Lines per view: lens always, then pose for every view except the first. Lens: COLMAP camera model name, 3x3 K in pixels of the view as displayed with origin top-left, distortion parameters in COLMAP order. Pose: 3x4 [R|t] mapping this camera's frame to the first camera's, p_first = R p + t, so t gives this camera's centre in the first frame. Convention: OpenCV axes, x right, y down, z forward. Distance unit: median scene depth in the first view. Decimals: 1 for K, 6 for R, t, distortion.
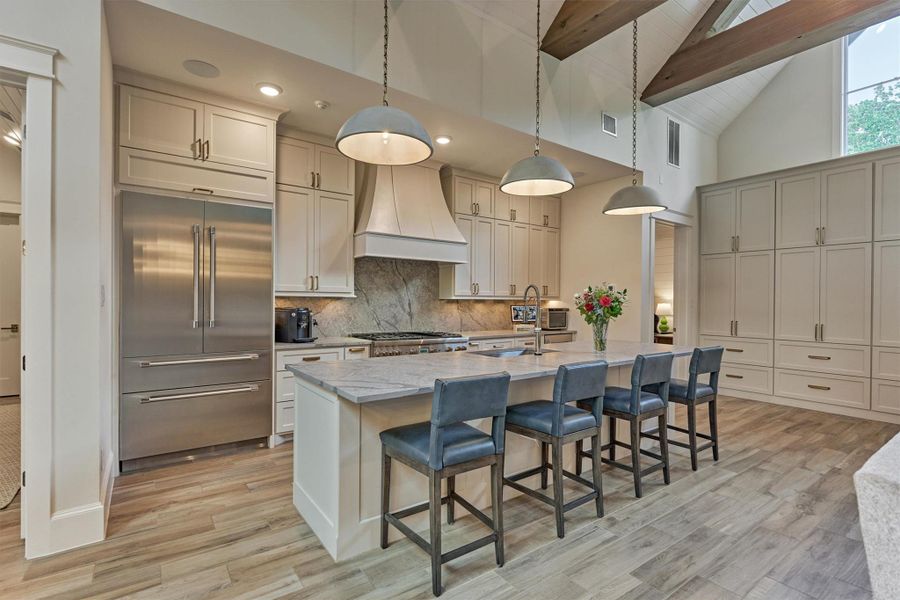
lens RADIAL K [[418.2, 0, 453.1], [0, 418.2, 301.9], [0, 0, 1]] dist [-0.001098, -0.000305]
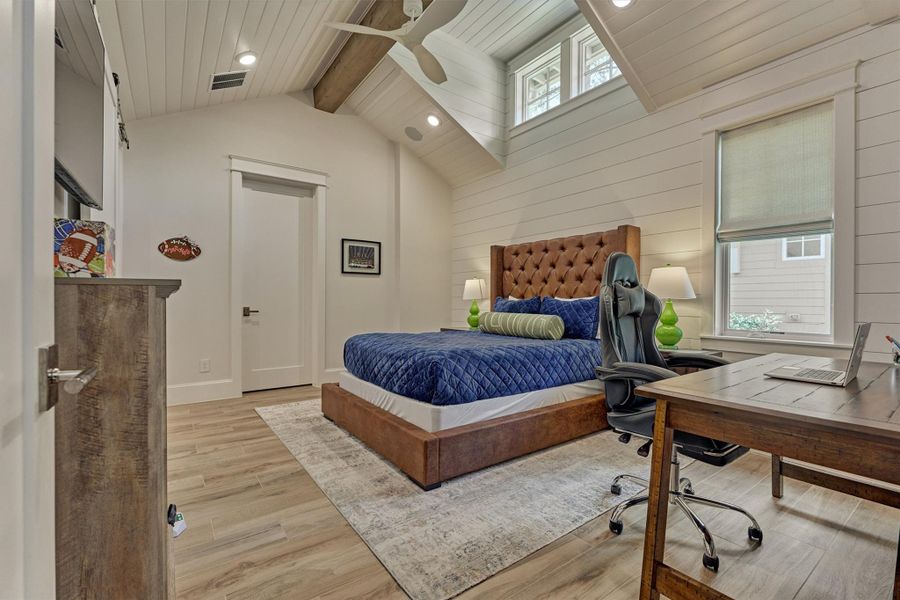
lens RADIAL K [[398.1, 0, 450.6], [0, 398.1, 300.3], [0, 0, 1]] dist [-0.002352, -0.000459]
pose [[0.999972, -0.006761, 0.003098, 0.459887], [0.006770, 0.999973, -0.002880, 0.046551], [-0.003078, 0.002901, 0.999991, 0.960799]]
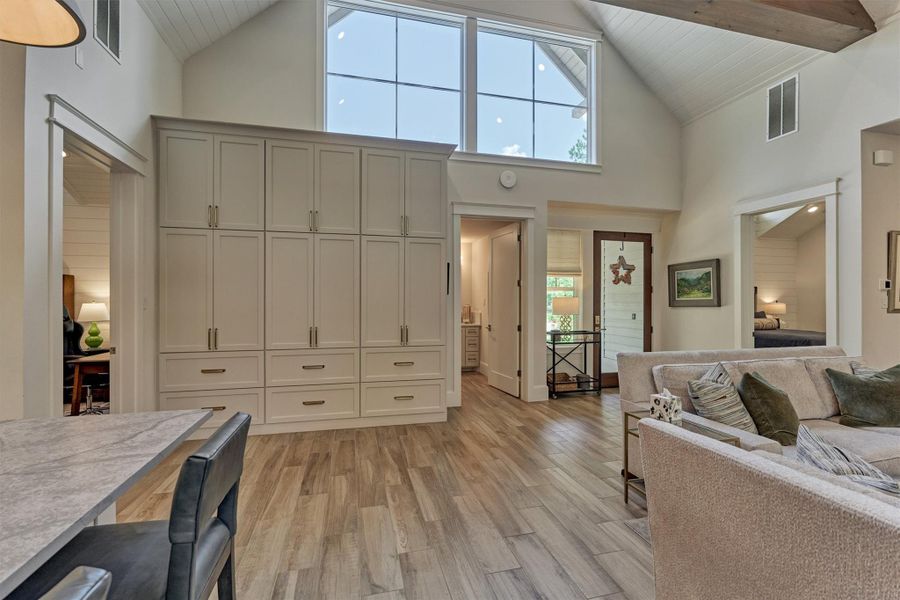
lens RADIAL K [[398.1, 0, 450.6], [0, 398.1, 300.3], [0, 0, 1]] dist [-0.002352, -0.000459]
pose [[0.369963, -0.008309, 0.929009, 0.204498], [0.005843, 0.999961, 0.006617, -0.003013], [-0.929028, 0.002980, 0.369997, 0.384327]]
